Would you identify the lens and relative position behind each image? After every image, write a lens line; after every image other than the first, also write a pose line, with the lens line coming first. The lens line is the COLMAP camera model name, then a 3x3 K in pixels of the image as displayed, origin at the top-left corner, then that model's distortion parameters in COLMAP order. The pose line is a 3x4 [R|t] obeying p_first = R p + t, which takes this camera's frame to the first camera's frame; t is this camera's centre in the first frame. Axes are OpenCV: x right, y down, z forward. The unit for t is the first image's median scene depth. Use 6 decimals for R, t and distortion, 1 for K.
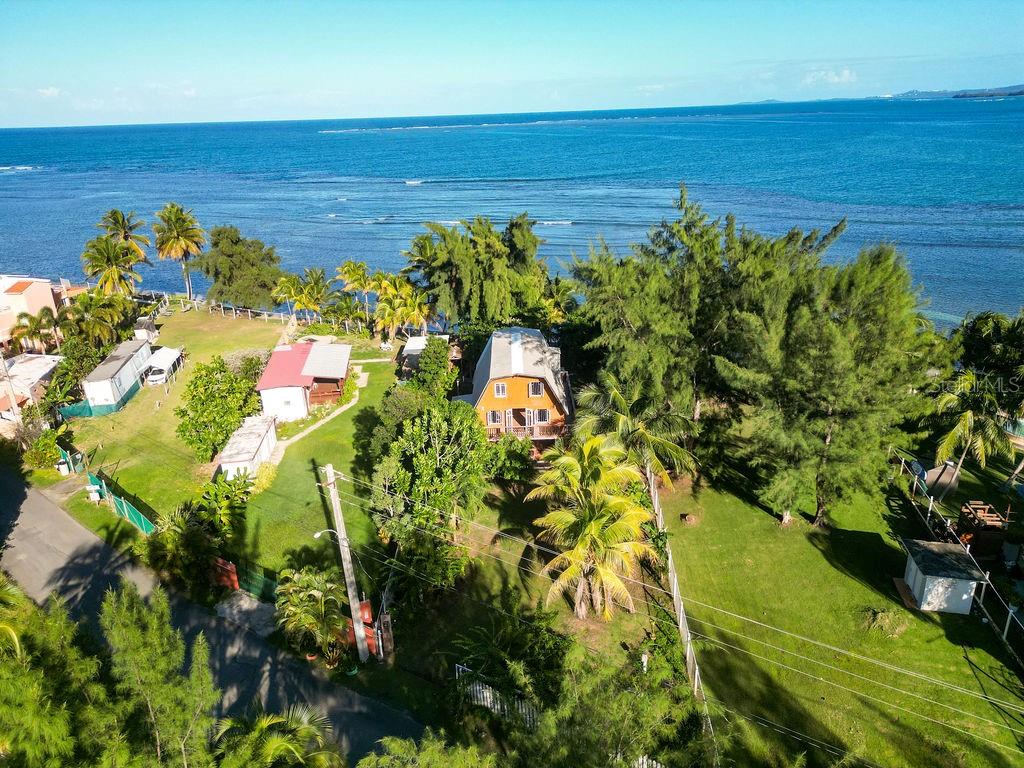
lens RADIAL K [[715.7, 0, 513.5], [0, 715.7, 380.5], [0, 0, 1]] dist [0.040699, -0.033341]
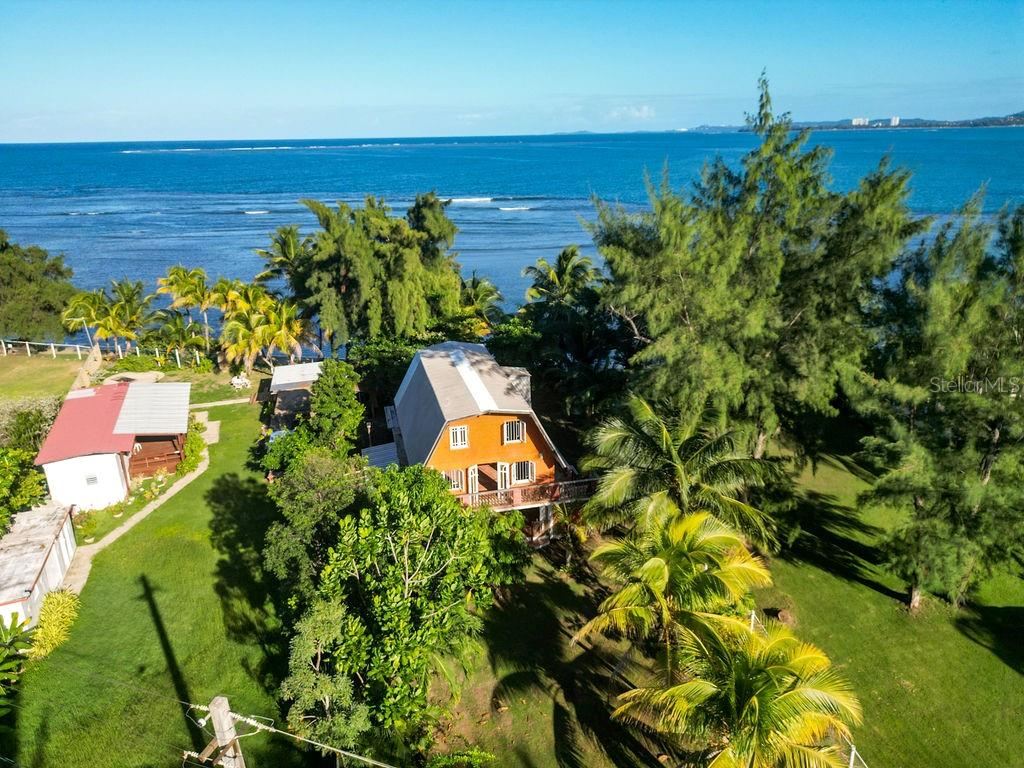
lens RADIAL K [[715.7, 0, 511.2], [0, 715.7, 389.3], [0, 0, 1]] dist [0.040699, -0.033341]
pose [[0.974023, -0.061412, 0.217962, -0.104748], [0.066355, 0.997677, -0.015427, -0.015975], [-0.216508, 0.029489, 0.975835, 0.348712]]
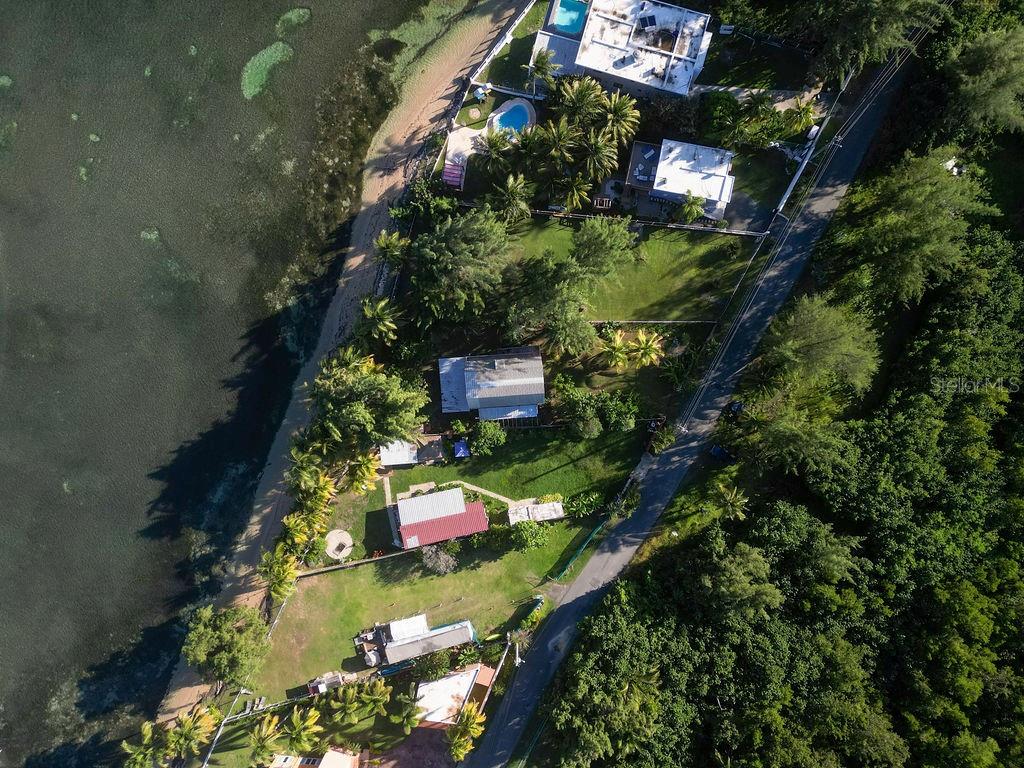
lens RADIAL K [[715.7, 0, 510.2], [0, 715.7, 385.1], [0, 0, 1]] dist [0.040699, -0.033341]
pose [[-0.064023, -0.997361, 0.034232, -0.071942], [0.354974, 0.009299, 0.934830, -1.856646], [-0.932681, 0.072002, 0.353442, 0.325457]]
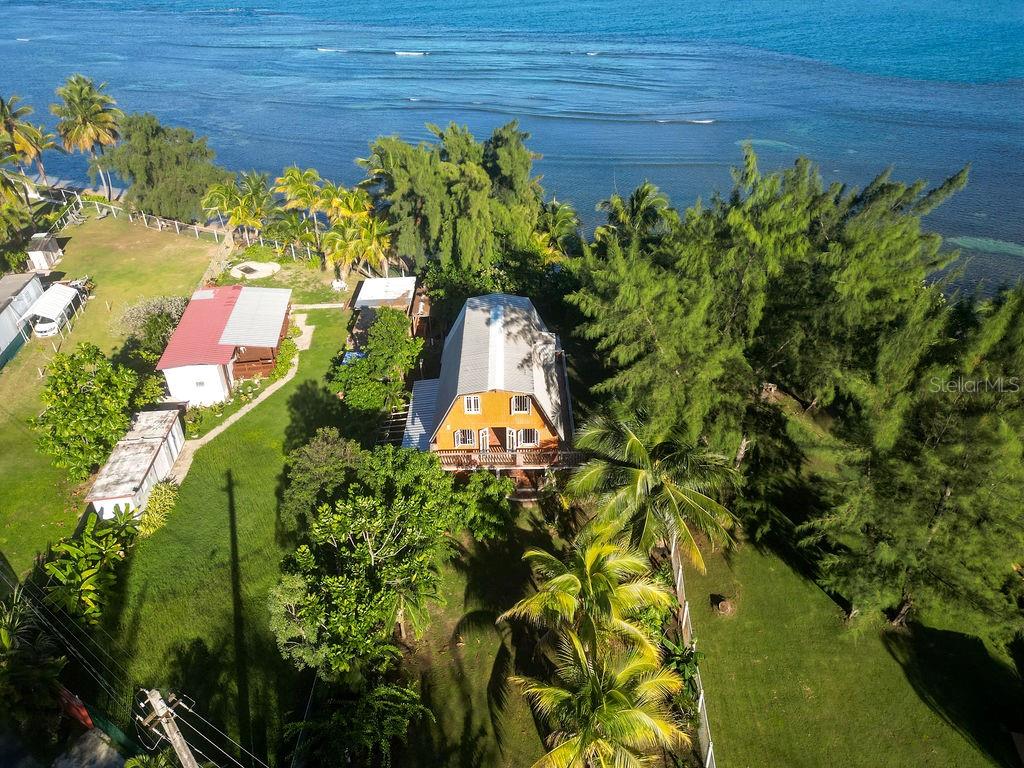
lens RADIAL K [[715.7, 0, 511.9], [0, 715.7, 382.7], [0, 0, 1]] dist [0.040699, -0.033341]
pose [[0.999777, 0.017670, 0.011603, 0.012975], [-0.019567, 0.981281, 0.191587, -0.143567], [-0.008000, -0.191771, 0.981407, 0.272240]]
